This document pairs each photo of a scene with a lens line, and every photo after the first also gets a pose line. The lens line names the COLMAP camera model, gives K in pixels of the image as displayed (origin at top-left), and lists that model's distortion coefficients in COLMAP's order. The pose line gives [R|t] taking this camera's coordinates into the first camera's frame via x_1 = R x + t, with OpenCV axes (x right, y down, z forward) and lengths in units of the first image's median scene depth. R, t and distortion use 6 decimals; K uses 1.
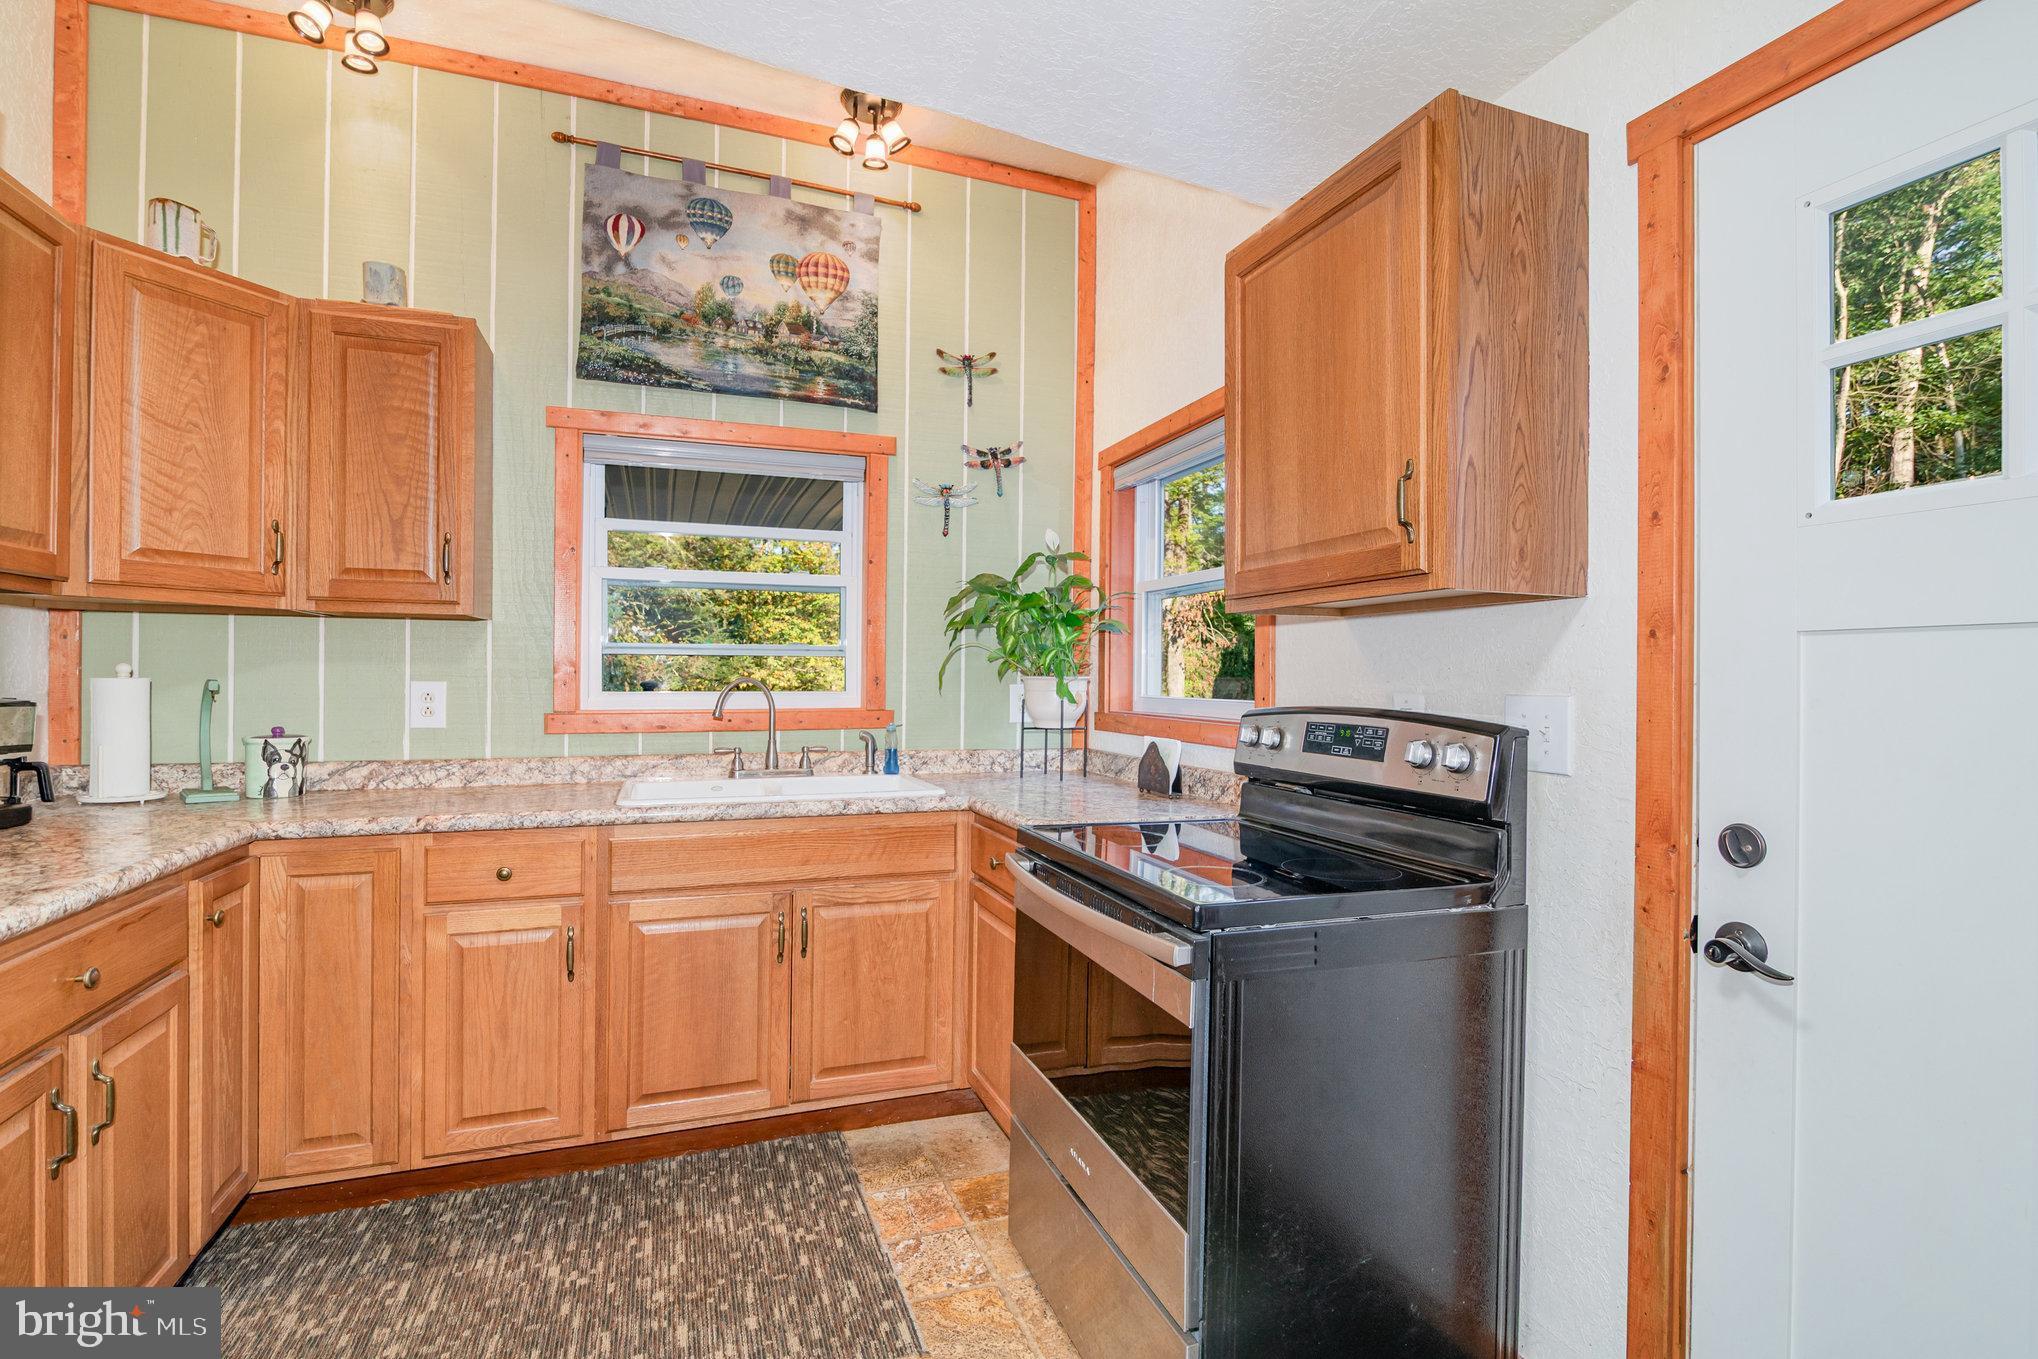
lens RADIAL K [[945.7, 0, 1026.4], [0, 945.7, 673.6], [0, 0, 1]] dist [-0.010076, -0.000608]
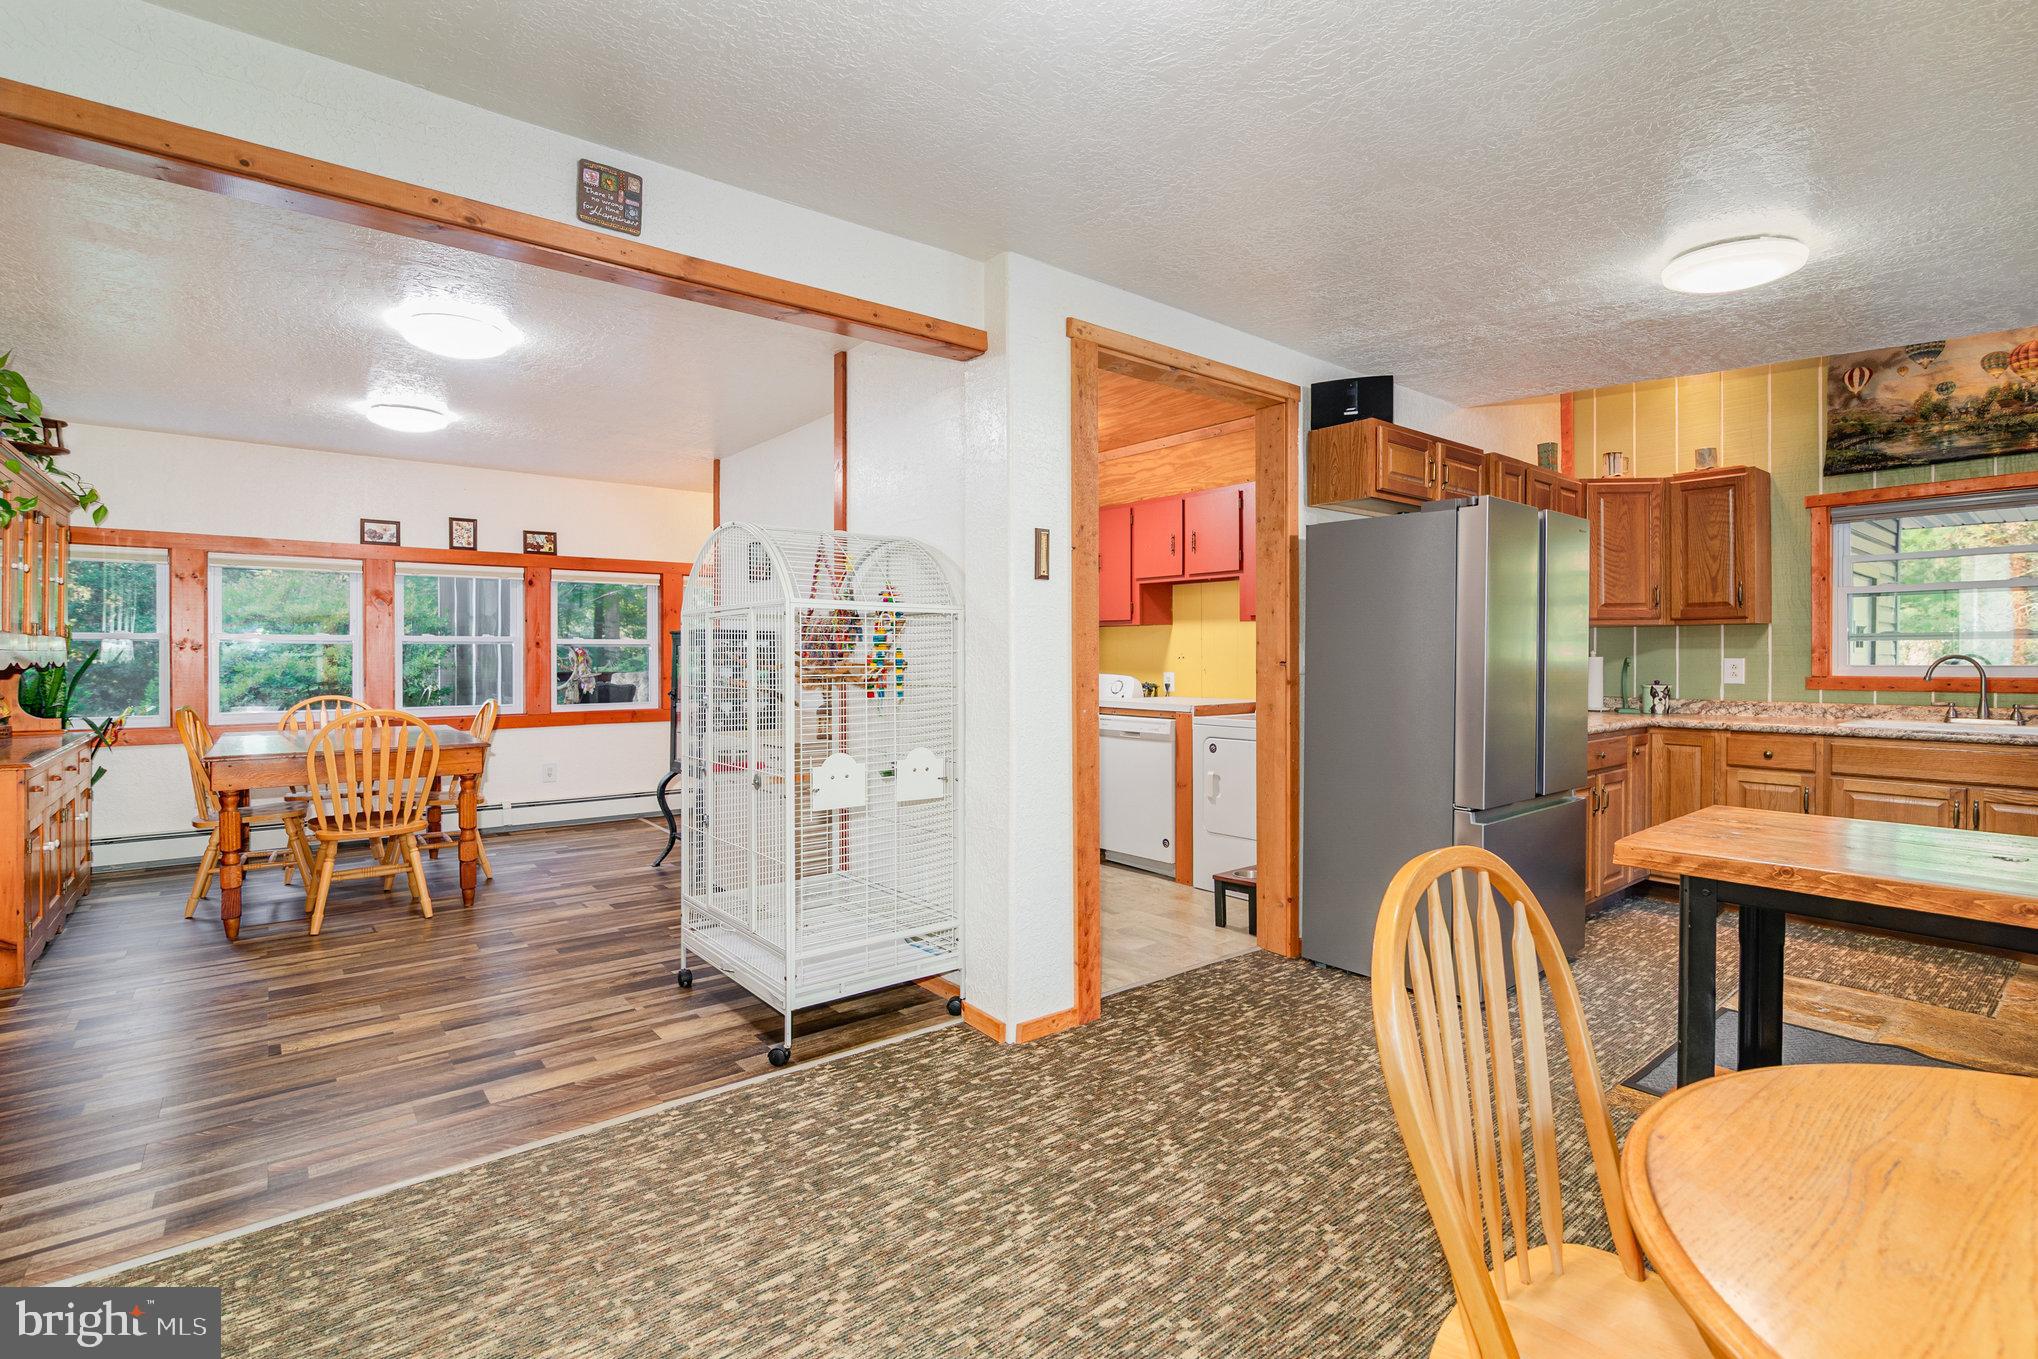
lens RADIAL K [[945.7, 0, 1018.7], [0, 945.7, 661.9], [0, 0, 1]] dist [-0.010076, -0.000608]
pose [[0.315775, 0.000102, -0.948834, 0.707140], [0.007211, 0.999971, 0.002507, 0.000835], [0.948807, -0.007634, 0.315765, -0.961290]]
